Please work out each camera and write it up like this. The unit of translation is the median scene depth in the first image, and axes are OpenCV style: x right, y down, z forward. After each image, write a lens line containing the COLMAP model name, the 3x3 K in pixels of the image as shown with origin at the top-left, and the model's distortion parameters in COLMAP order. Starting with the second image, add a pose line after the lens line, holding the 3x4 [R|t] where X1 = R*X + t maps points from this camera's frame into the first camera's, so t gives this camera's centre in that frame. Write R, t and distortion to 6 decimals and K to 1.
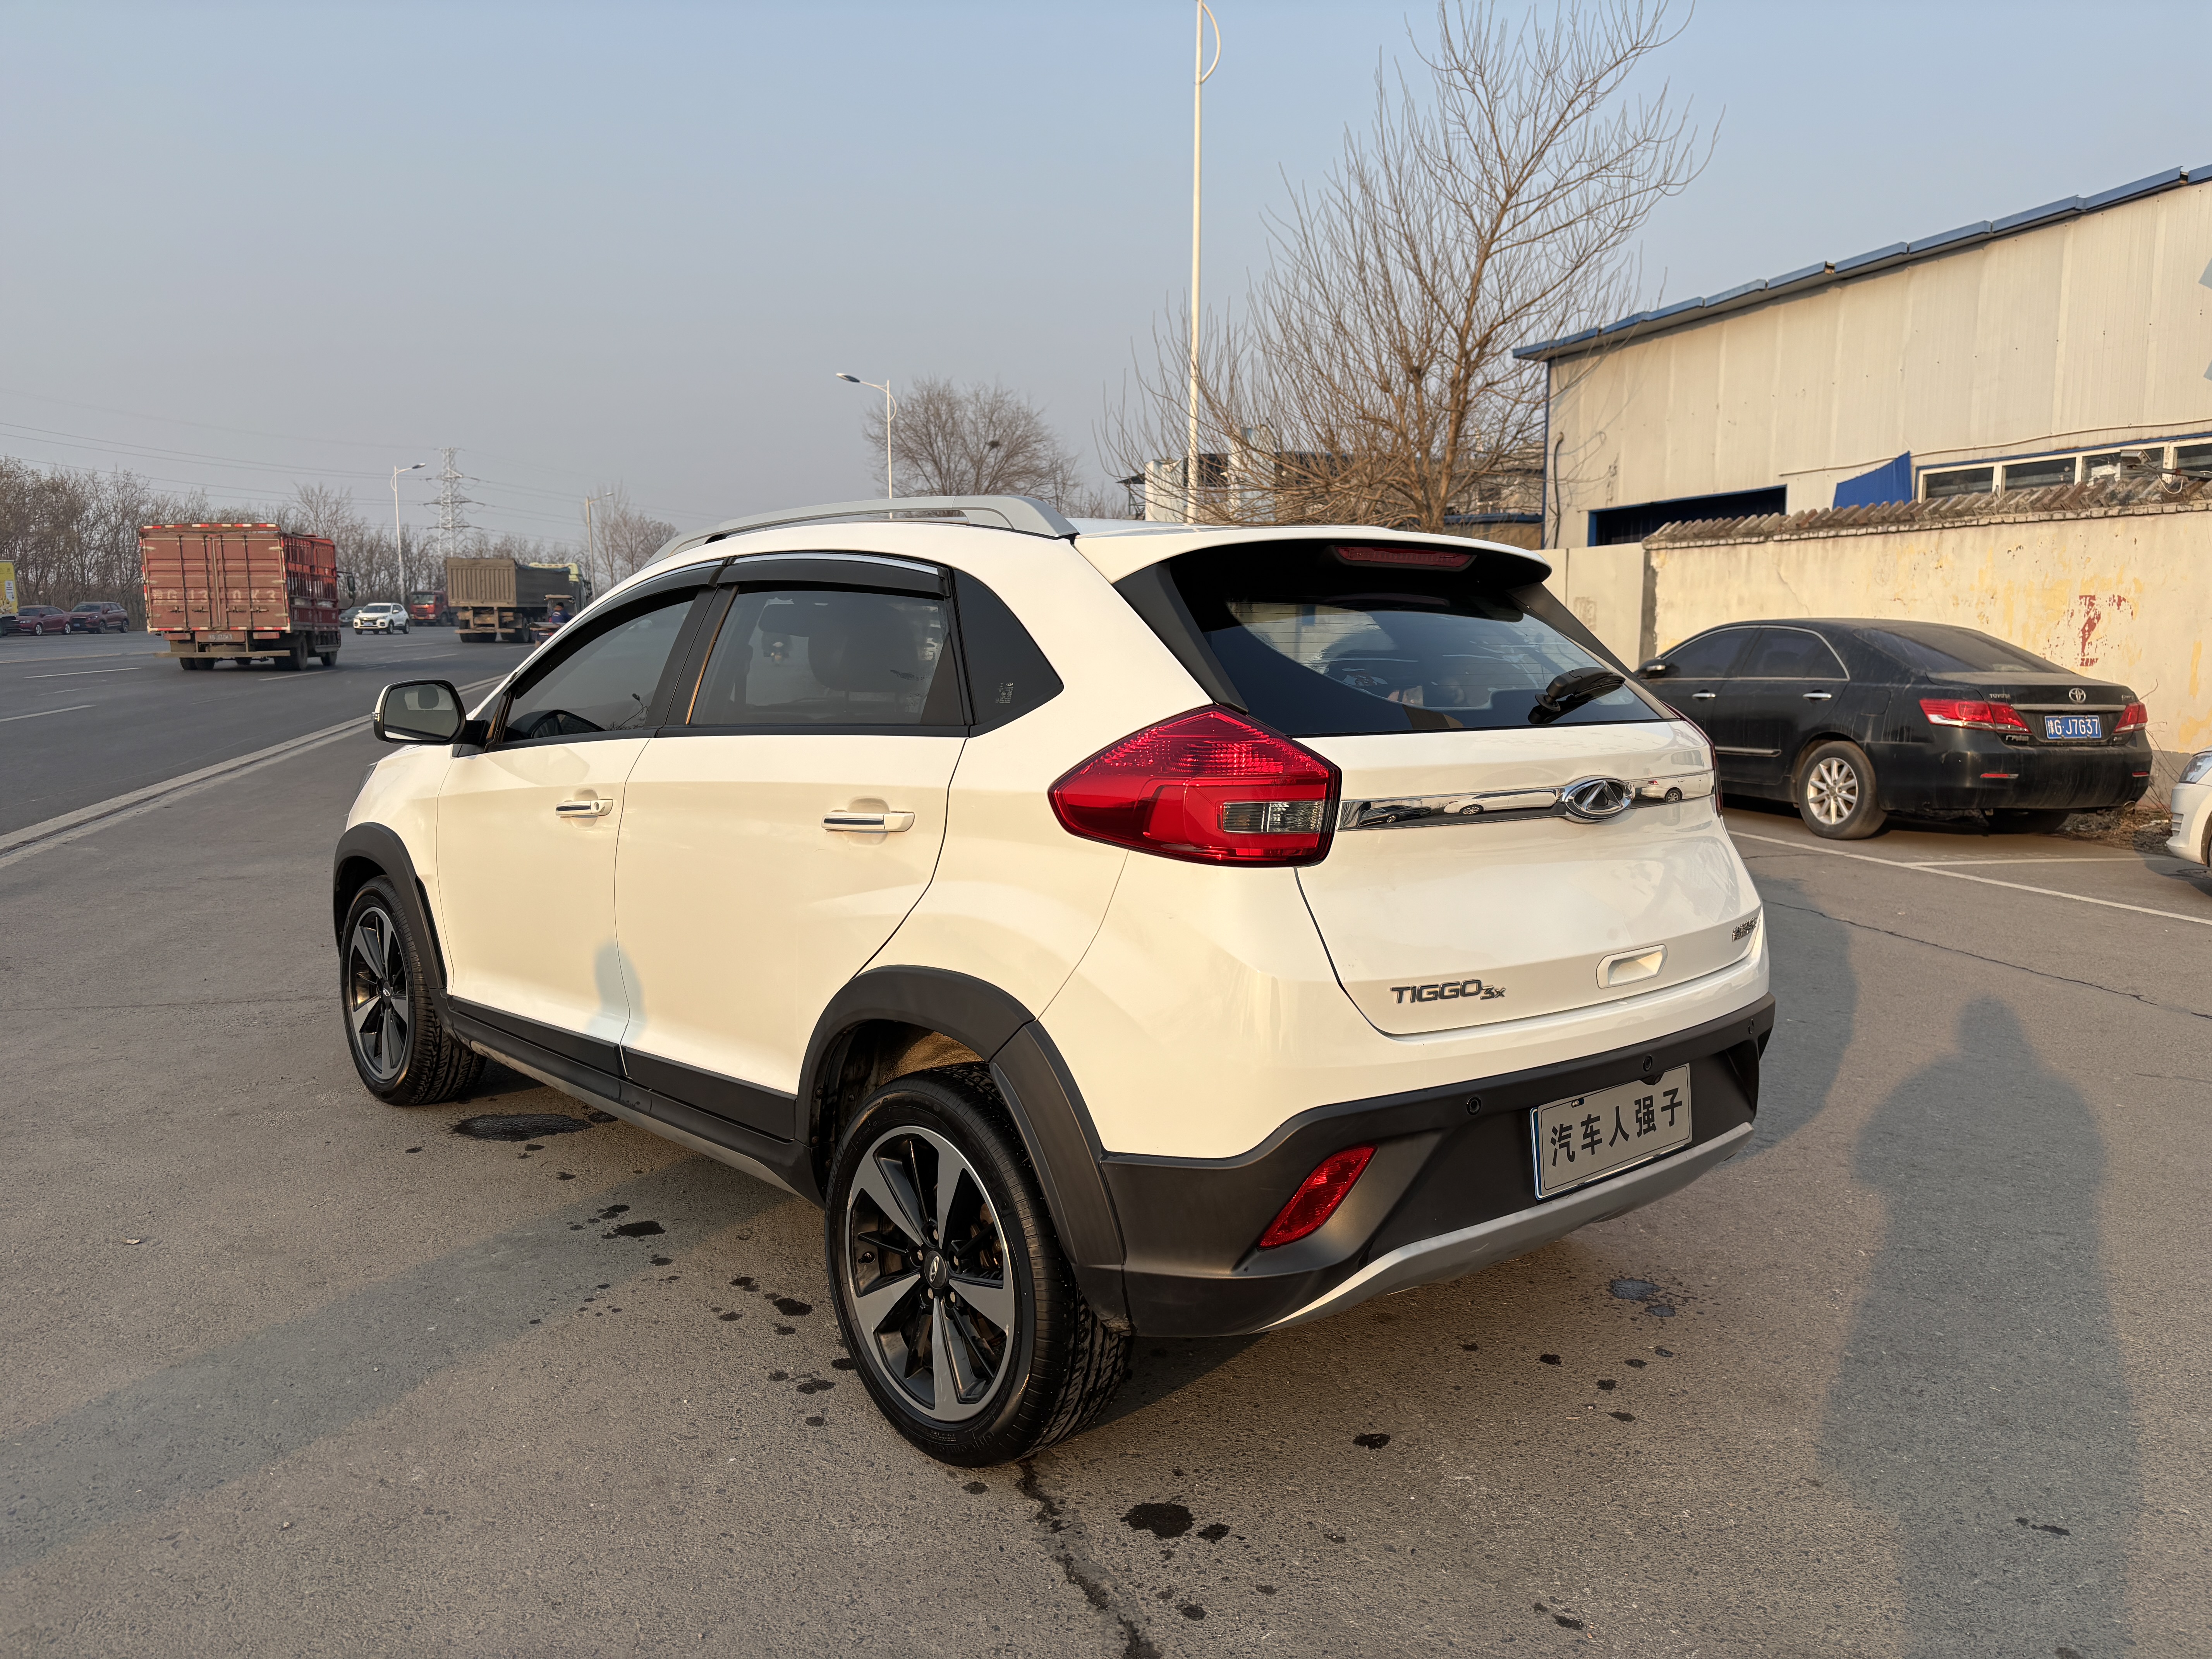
lens RADIAL K [[1645.0, 0, 1105.0], [0, 1645.0, 831.0], [0, 0, 1]] dist [0.020891, -0.030276]
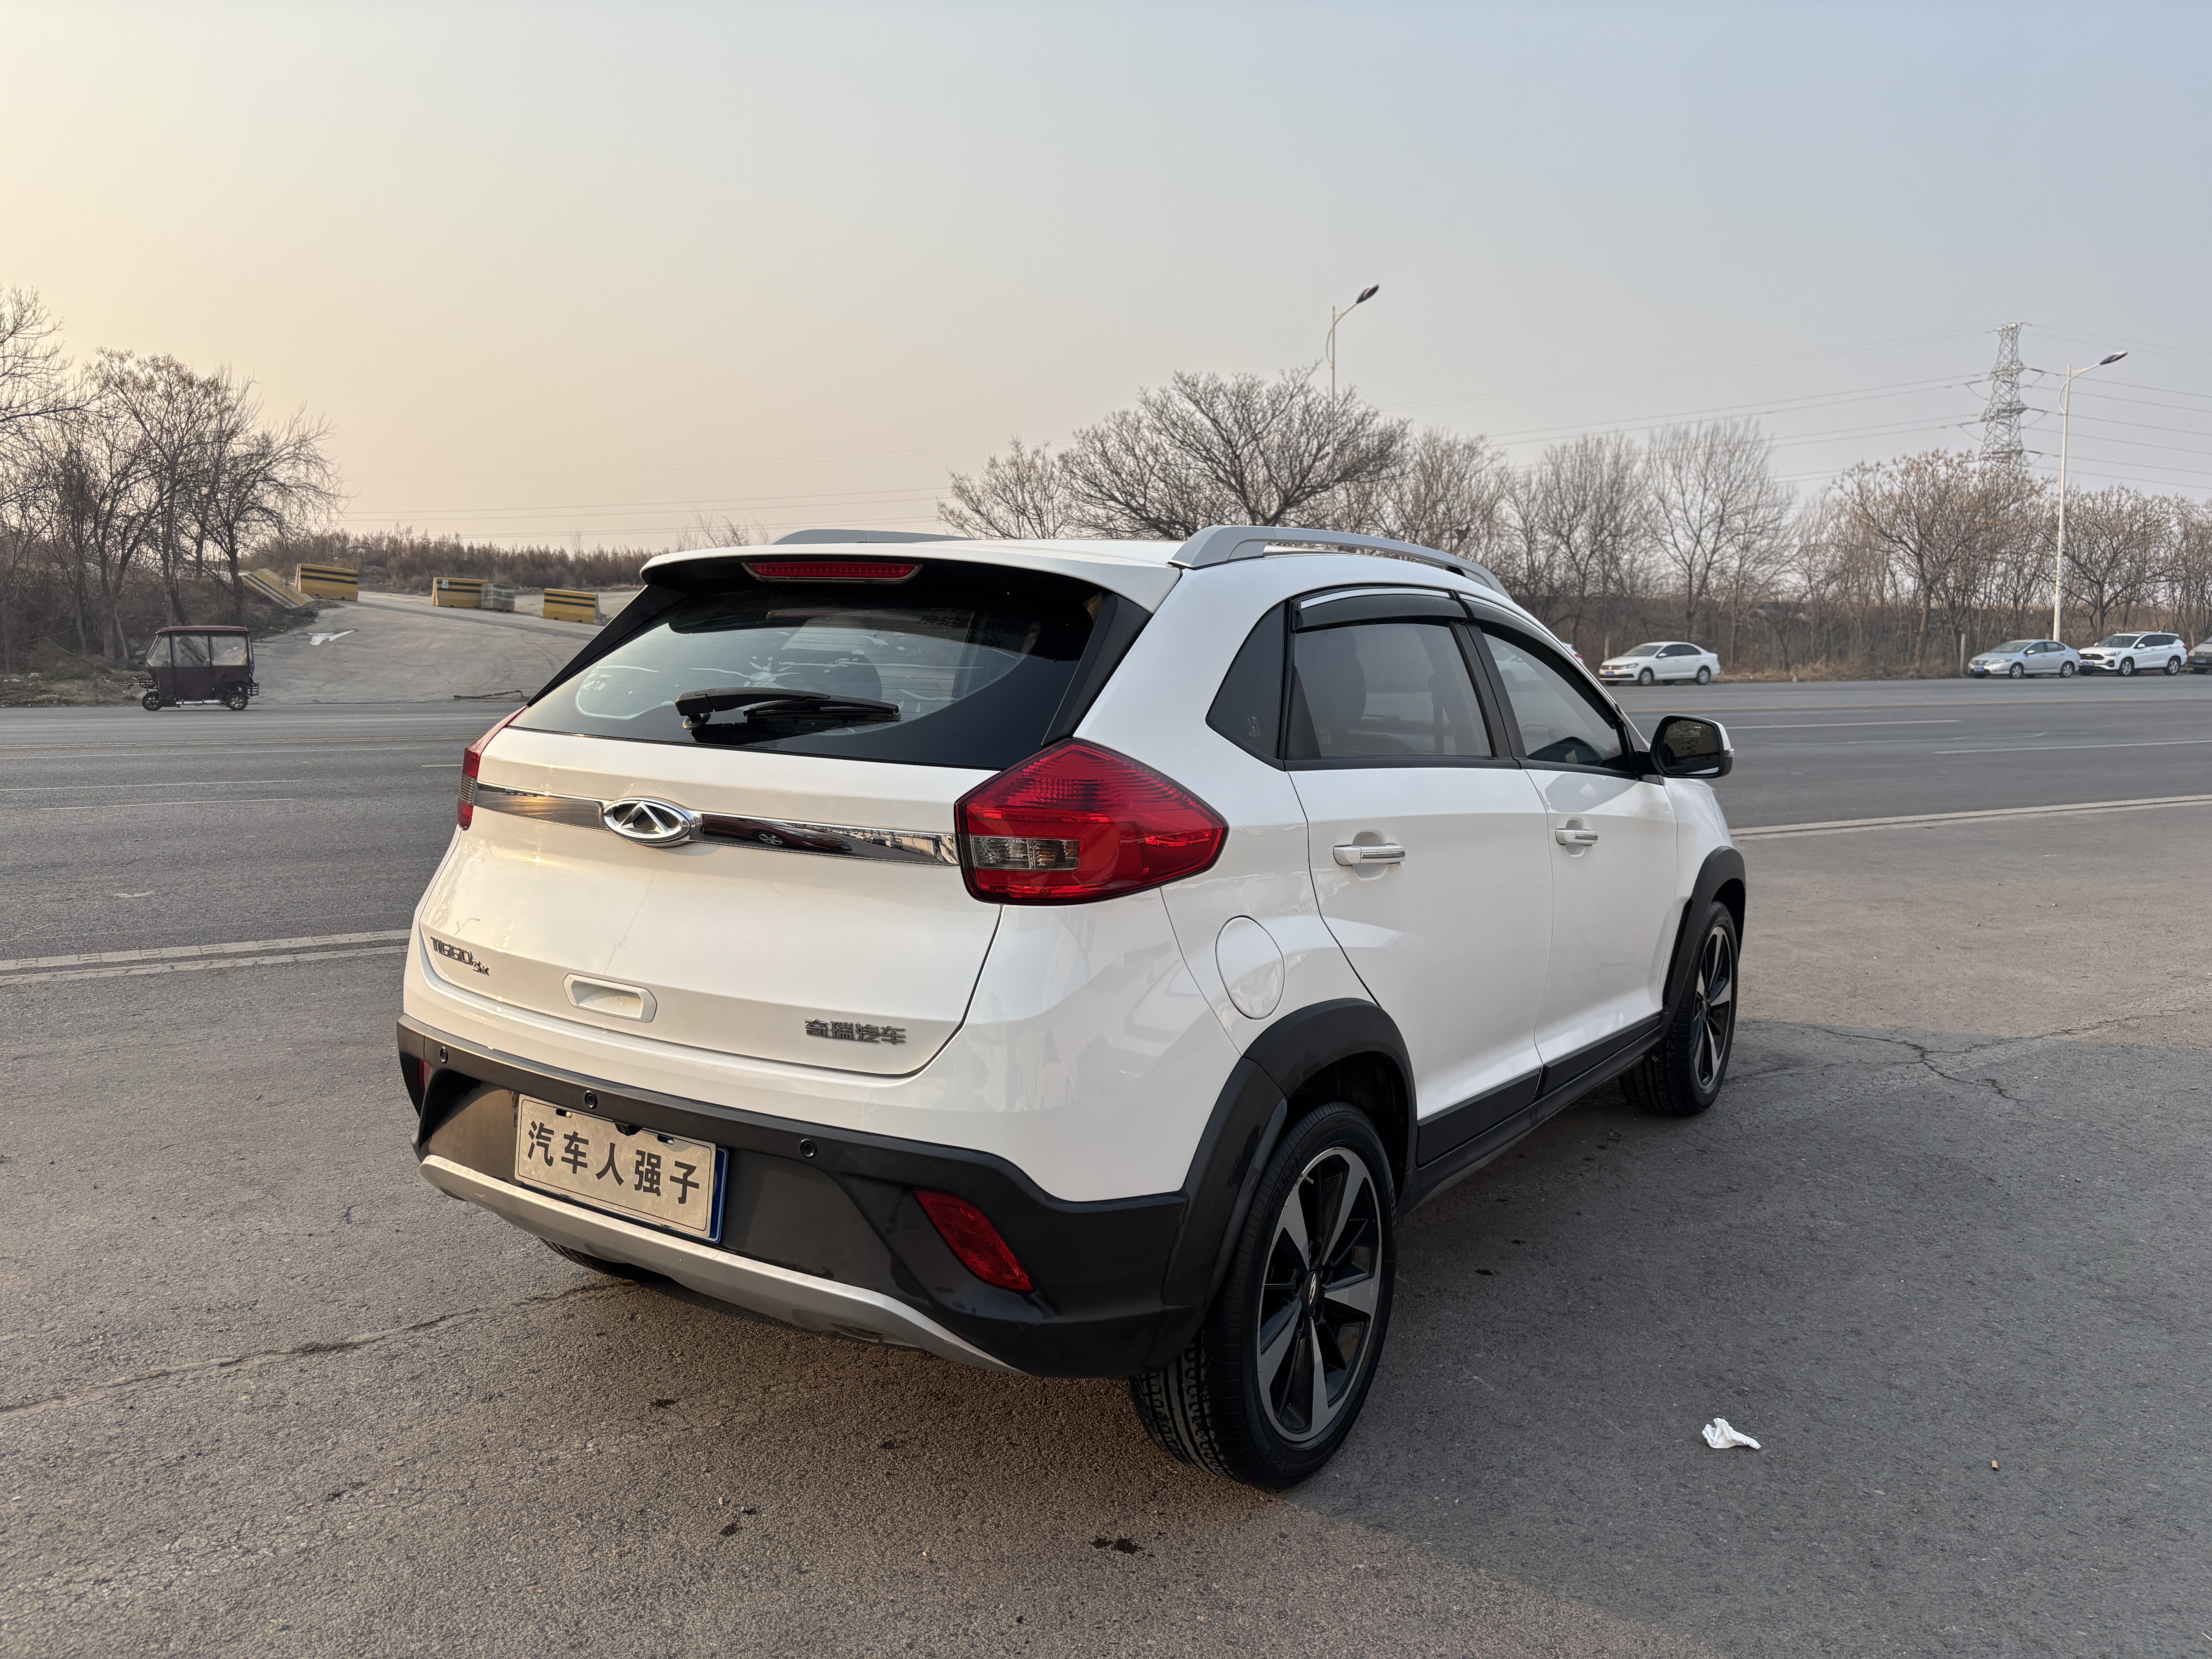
lens RADIAL K [[1645.0, 0, 1106.8], [0, 1645.0, 844.5], [0, 0, 1]] dist [0.020891, -0.030276]
pose [[0.274377, 0.116830, -0.954499, 1.307445], [-0.126773, 0.988324, 0.084529, -0.122910], [0.953229, 0.097812, 0.285984, 1.005382]]
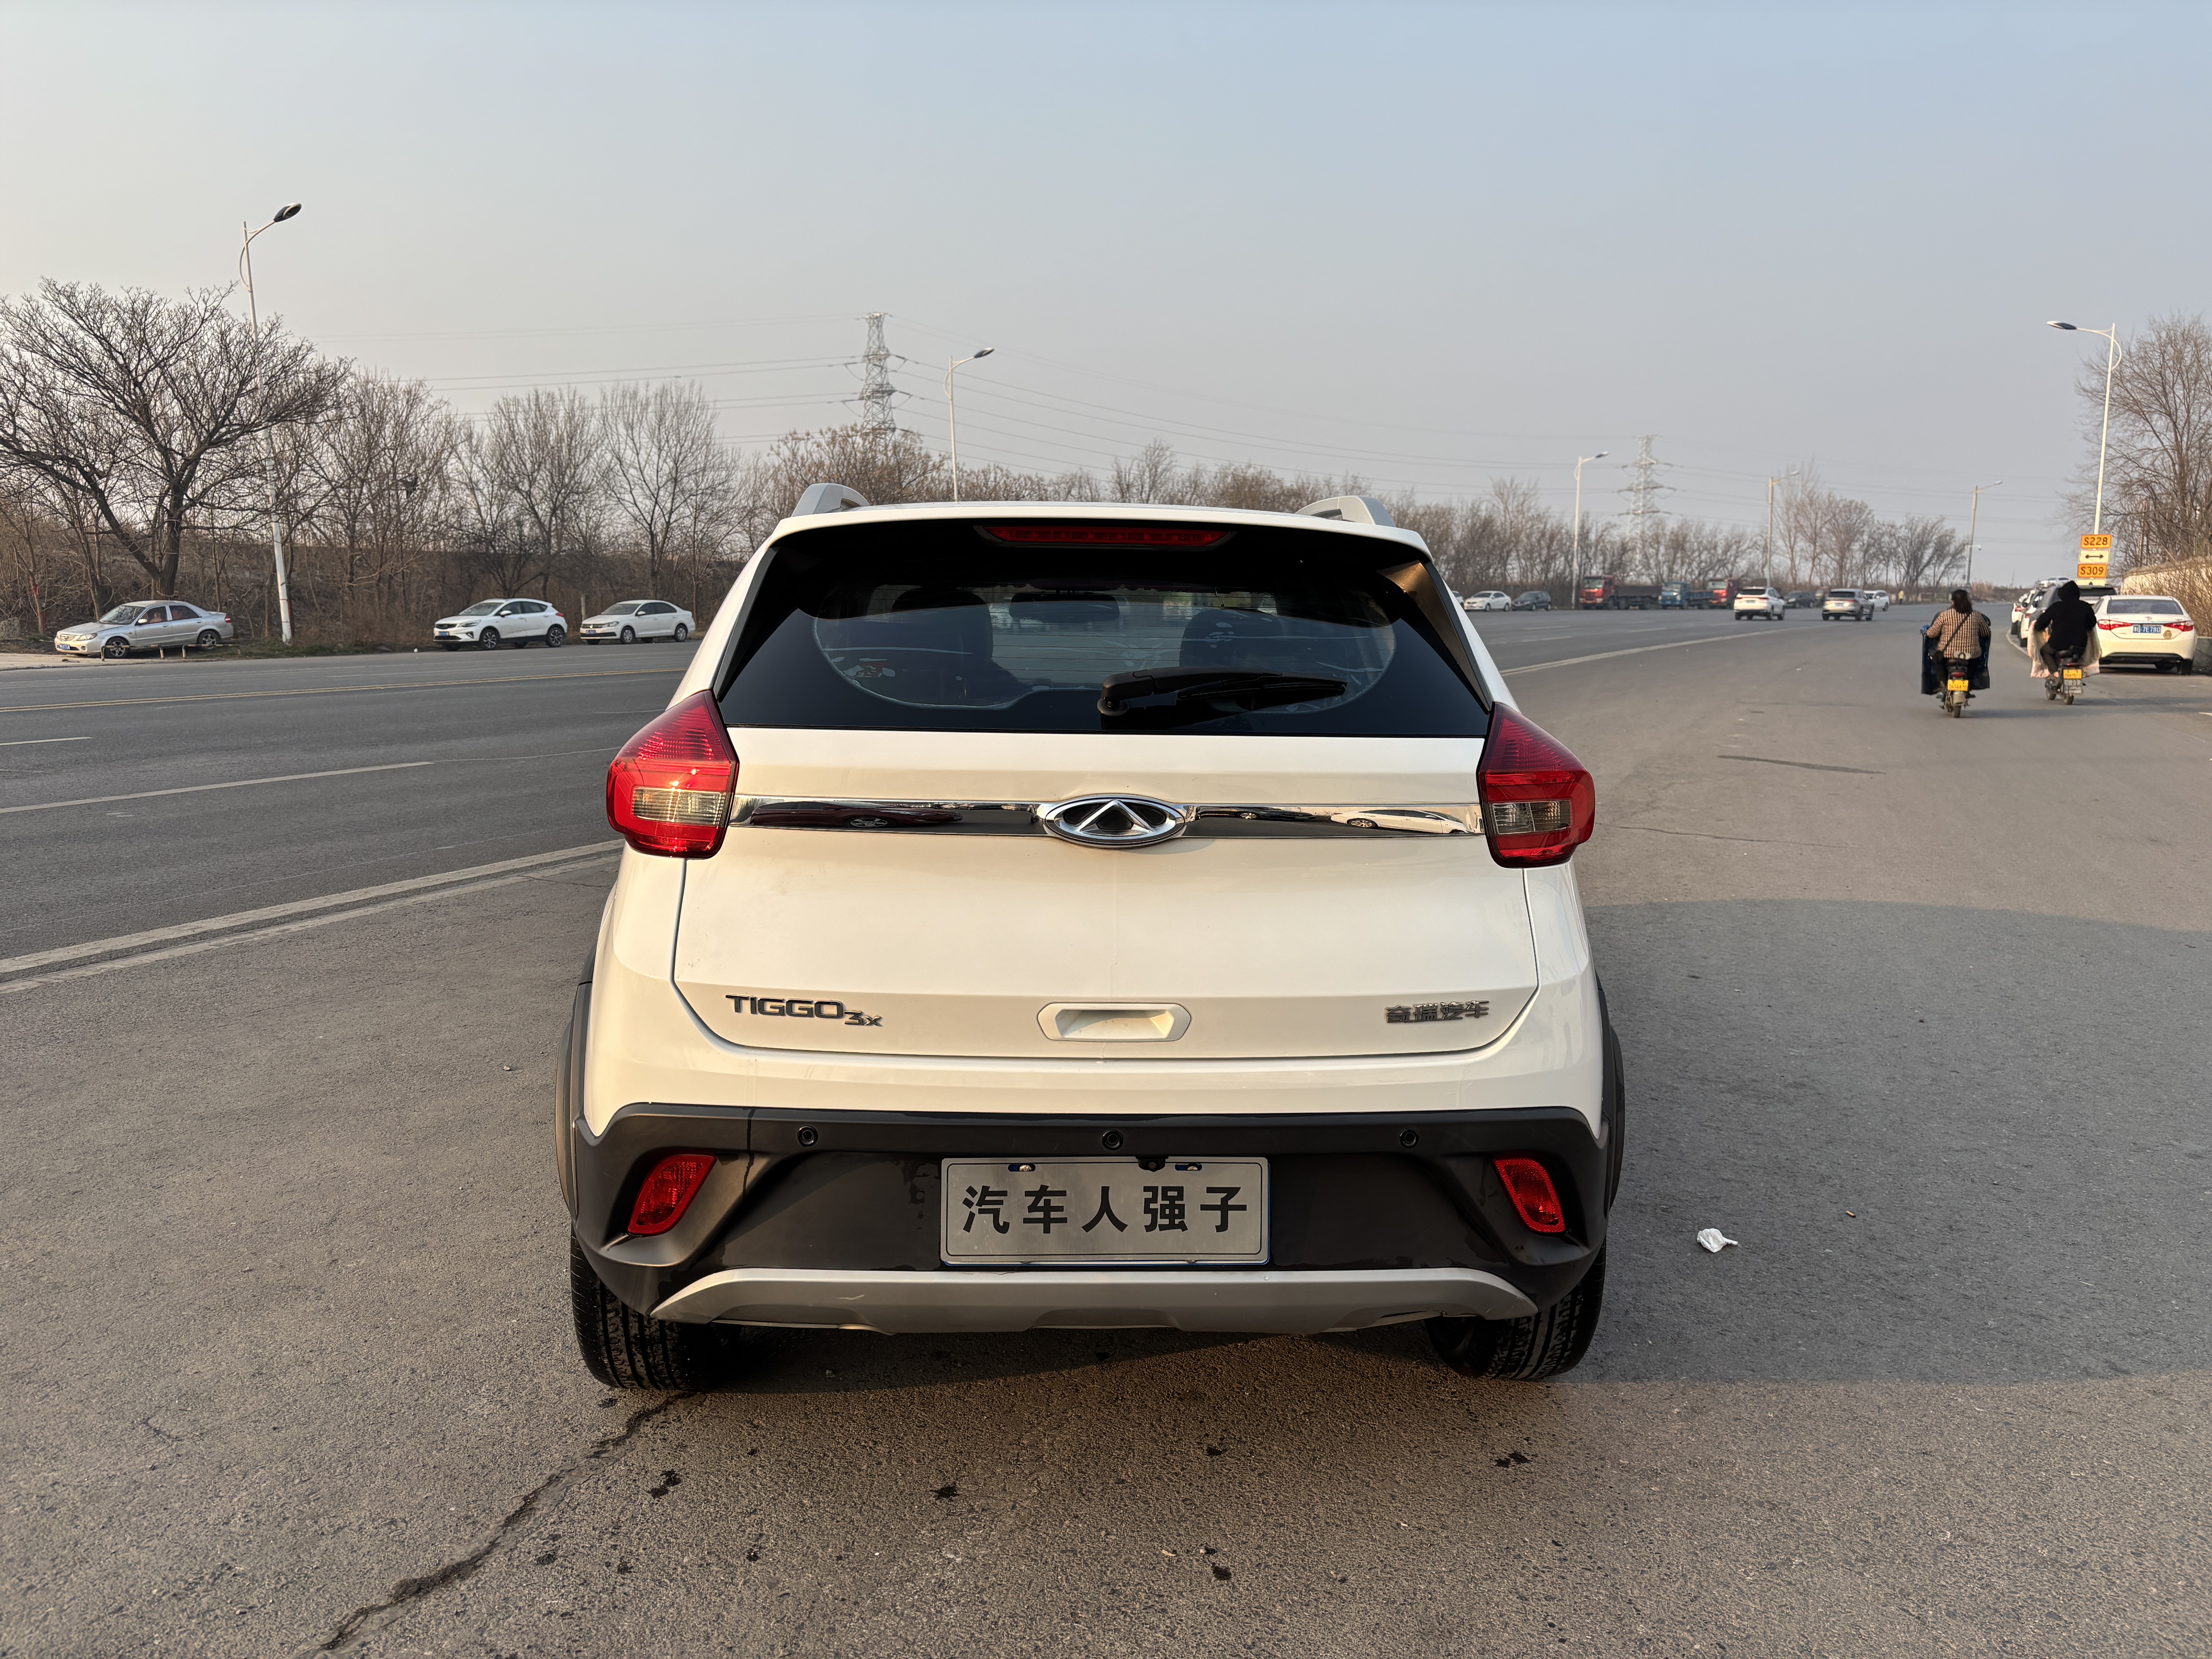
lens RADIAL K [[1645.0, 0, 1124.4], [0, 1645.0, 831.6], [0, 0, 1]] dist [0.020891, -0.030276]
pose [[0.782886, 0.083273, -0.616567, 0.840228], [-0.076904, 0.996355, 0.036918, -0.046393], [0.617394, 0.018514, 0.786436, 0.349434]]
